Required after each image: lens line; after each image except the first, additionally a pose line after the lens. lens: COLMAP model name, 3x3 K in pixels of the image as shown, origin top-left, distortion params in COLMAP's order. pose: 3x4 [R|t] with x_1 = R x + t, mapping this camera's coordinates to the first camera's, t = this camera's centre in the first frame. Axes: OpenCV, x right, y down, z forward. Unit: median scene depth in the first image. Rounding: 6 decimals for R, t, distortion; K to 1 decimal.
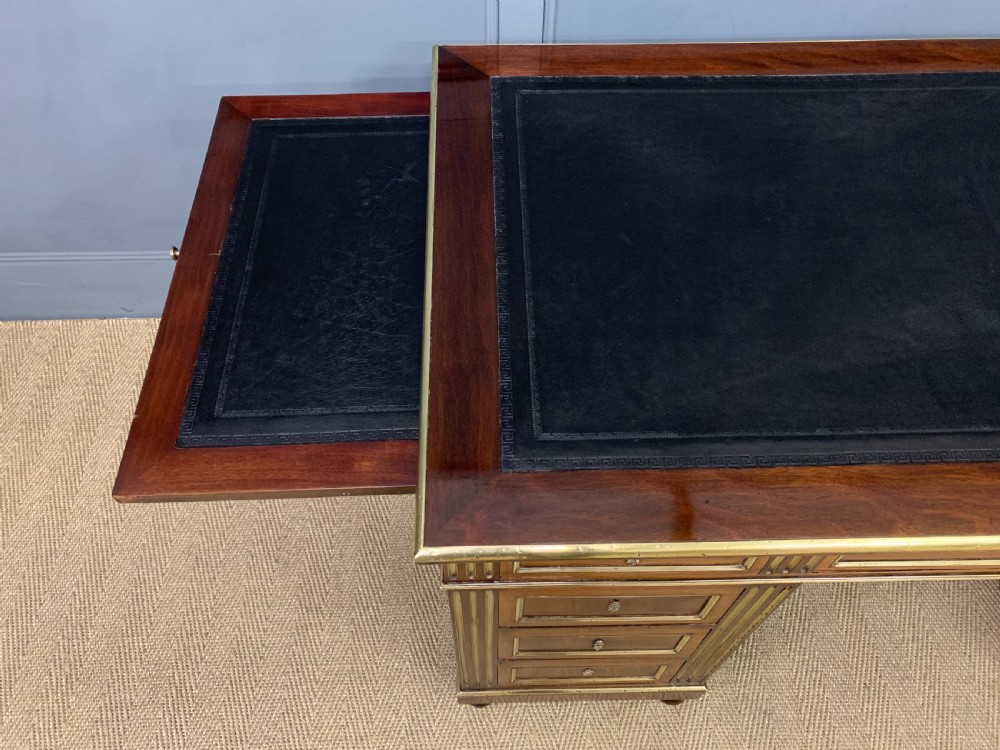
lens RADIAL K [[774.3, 0, 501.2], [0, 774.3, 383.7], [0, 0, 1]] dist [0.029167, -0.014728]
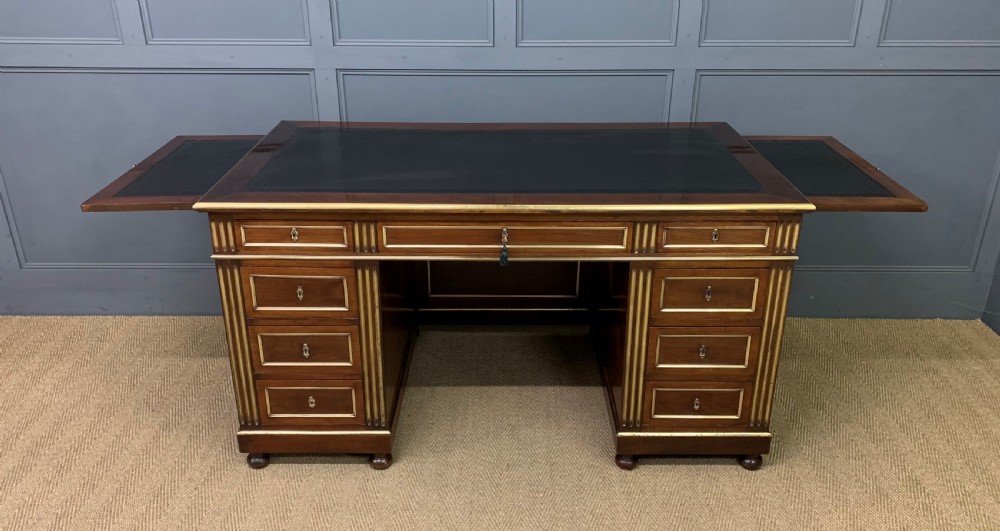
lens RADIAL K [[791.2, 0, 501.1], [0, 791.2, 260.0], [0, 0, 1]] dist [0.049299, -0.051169]
pose [[0.999669, 0.009873, -0.023754, 0.697766], [-0.021079, 0.843704, -0.536394, 1.277131], [0.014746, 0.536717, 0.843633, -0.789564]]
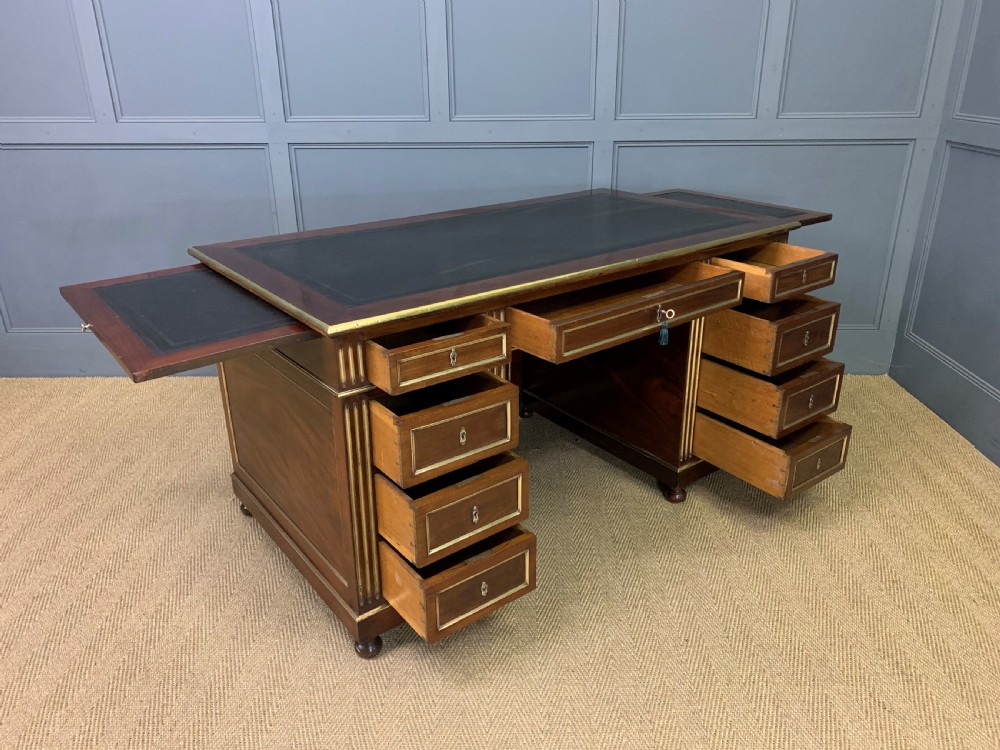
lens RADIAL K [[774.3, 0, 501.5], [0, 774.3, 370.3], [0, 0, 1]] dist [0.029167, -0.014728]
pose [[0.999457, 0.002144, -0.032885, 0.964152], [-0.020130, 0.829805, -0.557691, 1.610111], [0.026092, 0.558050, 0.829397, -0.792652]]
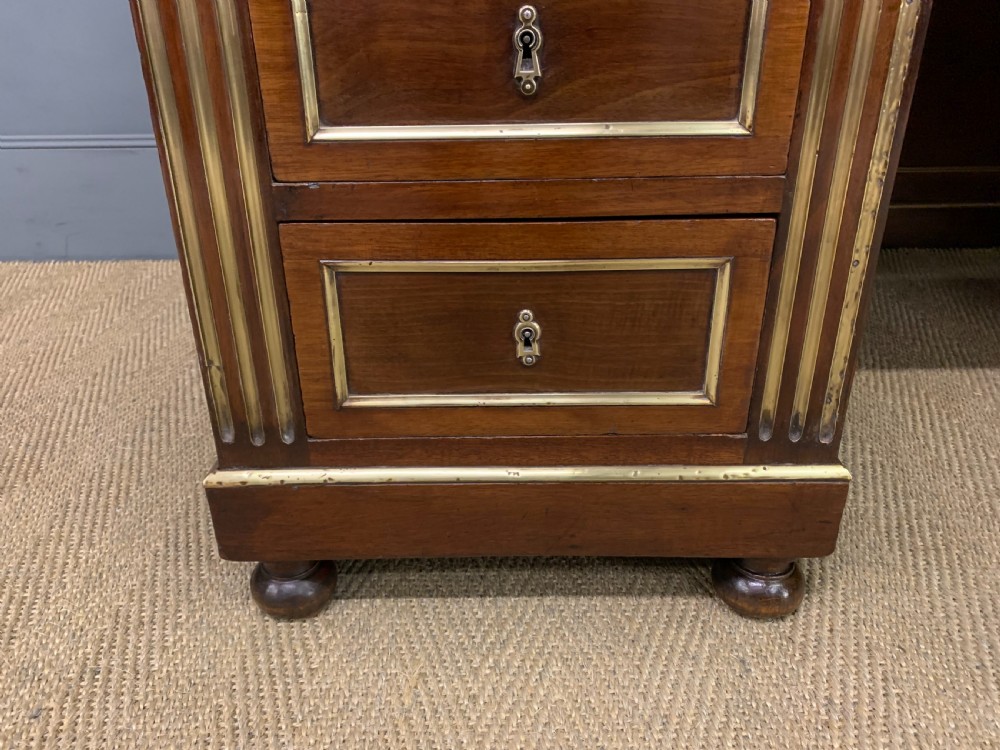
lens RADIAL K [[774.3, 0, 498.2], [0, 774.3, 379.8], [0, 0, 1]] dist [0.029167, -0.014728]
pose [[0.999543, -0.004980, -0.029821, 0.132097], [-0.011032, 0.858254, -0.513107, 0.723173], [0.028150, 0.513201, 0.857807, 0.835857]]
